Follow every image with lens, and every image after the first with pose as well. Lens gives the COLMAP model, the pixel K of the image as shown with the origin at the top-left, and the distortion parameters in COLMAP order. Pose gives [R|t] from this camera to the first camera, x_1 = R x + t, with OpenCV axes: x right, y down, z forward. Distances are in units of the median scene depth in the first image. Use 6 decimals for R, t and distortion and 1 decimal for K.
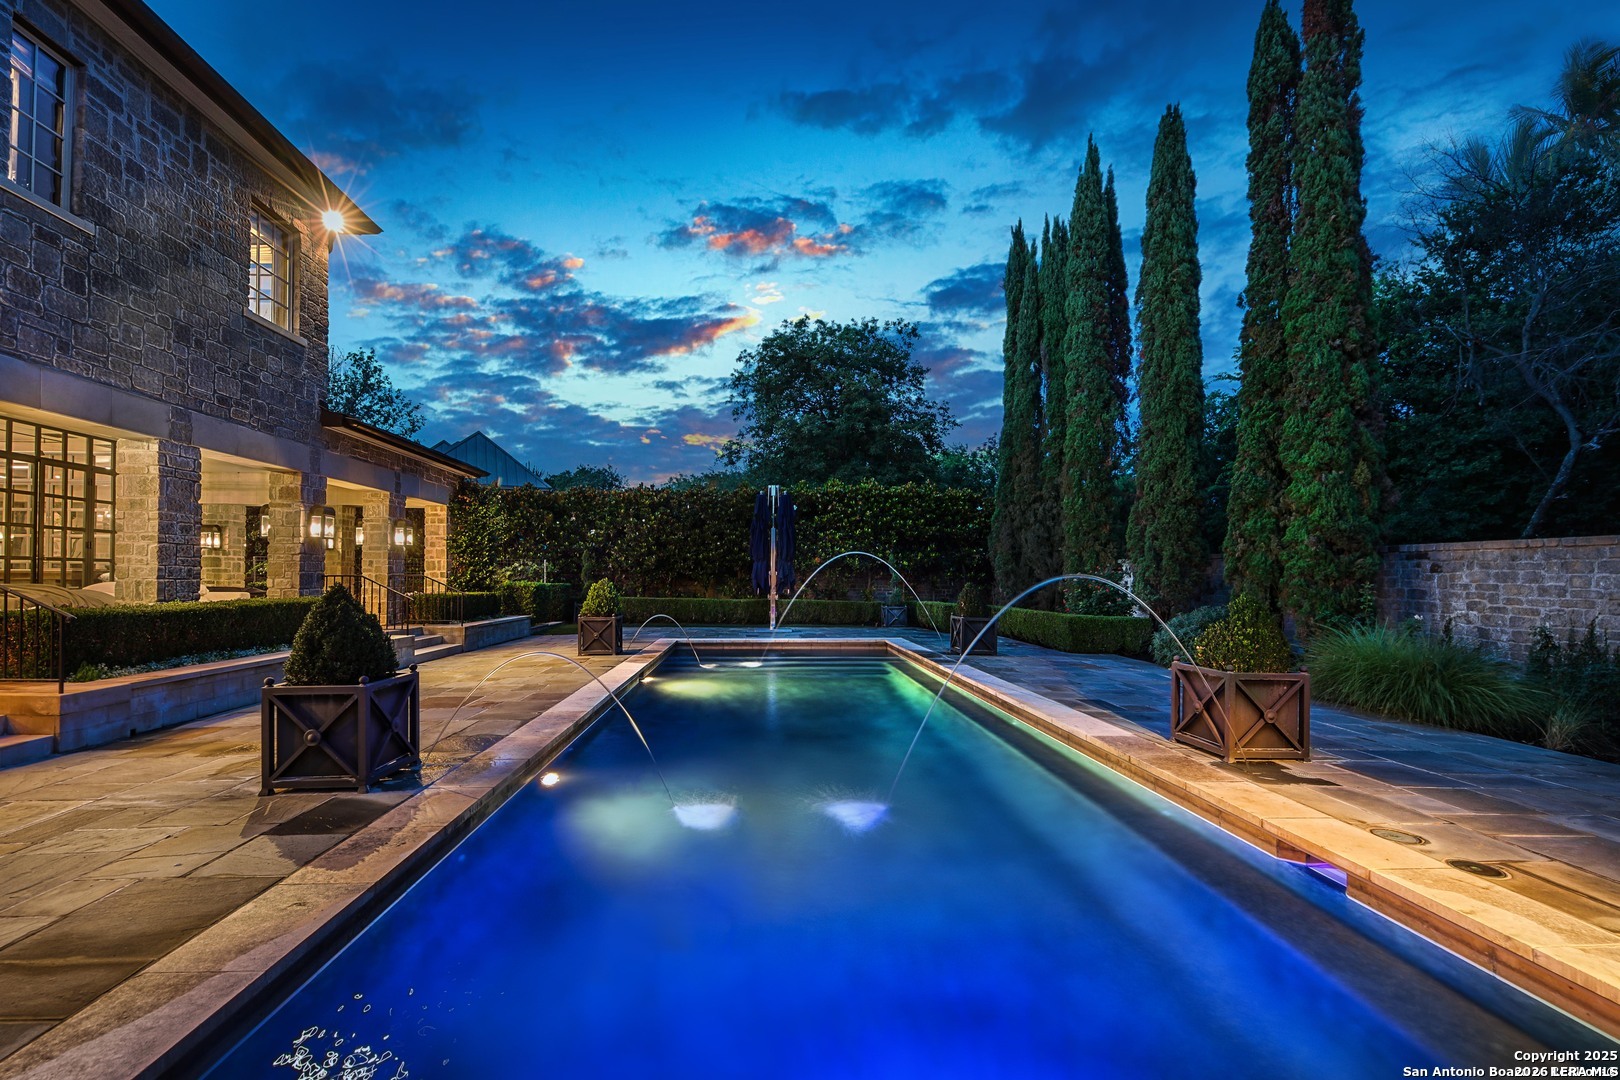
lens RADIAL K [[595.2, 0, 807.9], [0, 595.2, 577.2], [0, 0, 1]] dist [0.000299, 0.000039]
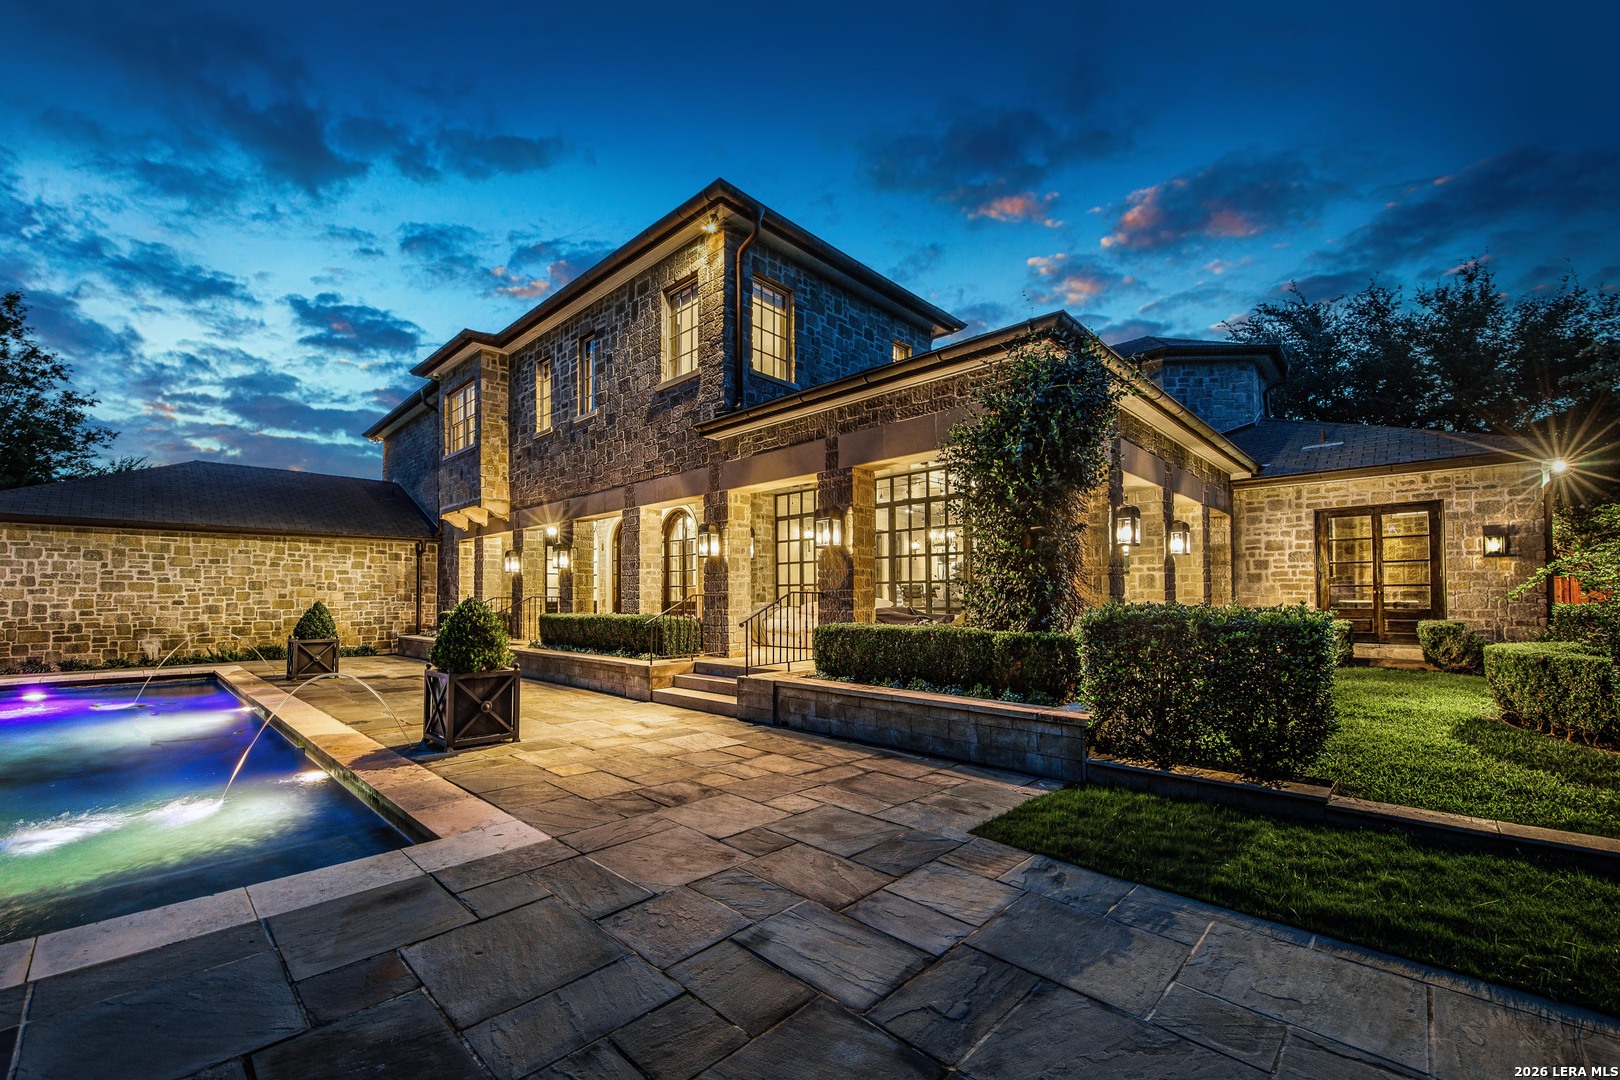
lens RADIAL K [[639.4, 0, 808.3], [0, 639.4, 591.4], [0, 0, 1]] dist [-0.000265, 0.000020]
pose [[-0.754024, -0.008108, -0.656796, -0.316898], [-0.000001, 0.999924, -0.012343, 0.004644], [0.656847, -0.009306, -0.753967, 2.388130]]
